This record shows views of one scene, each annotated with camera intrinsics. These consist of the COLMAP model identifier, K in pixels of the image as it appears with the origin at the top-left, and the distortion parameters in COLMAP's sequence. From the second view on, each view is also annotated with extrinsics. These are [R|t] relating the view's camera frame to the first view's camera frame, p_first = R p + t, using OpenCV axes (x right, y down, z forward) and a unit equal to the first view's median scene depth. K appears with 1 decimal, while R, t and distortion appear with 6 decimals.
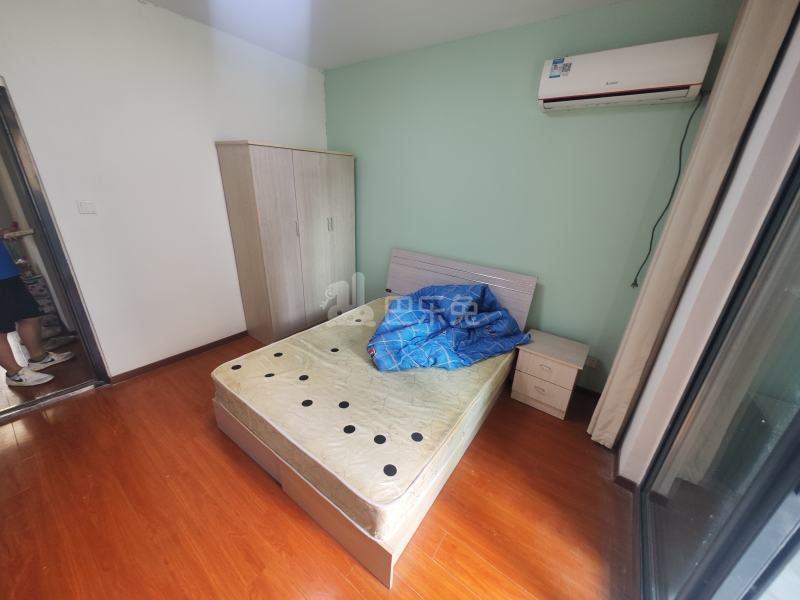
lens RADIAL K [[301.2, 0, 397.2], [0, 301.2, 299.8], [0, 0, 1]] dist [0.002372, -0.001415]
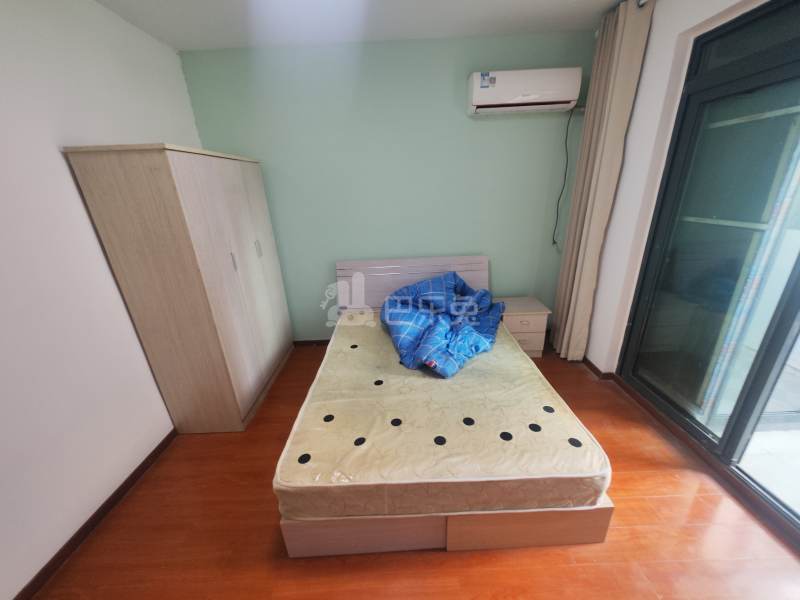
lens RADIAL K [[301.2, 0, 397.2], [0, 301.2, 300.2], [0, 0, 1]] dist [0.002372, -0.001415]
pose [[0.799613, -0.286785, 0.527611, -0.576827], [0.294073, 0.953041, 0.072350, -0.110062], [-0.523584, 0.097304, 0.846399, 0.227766]]
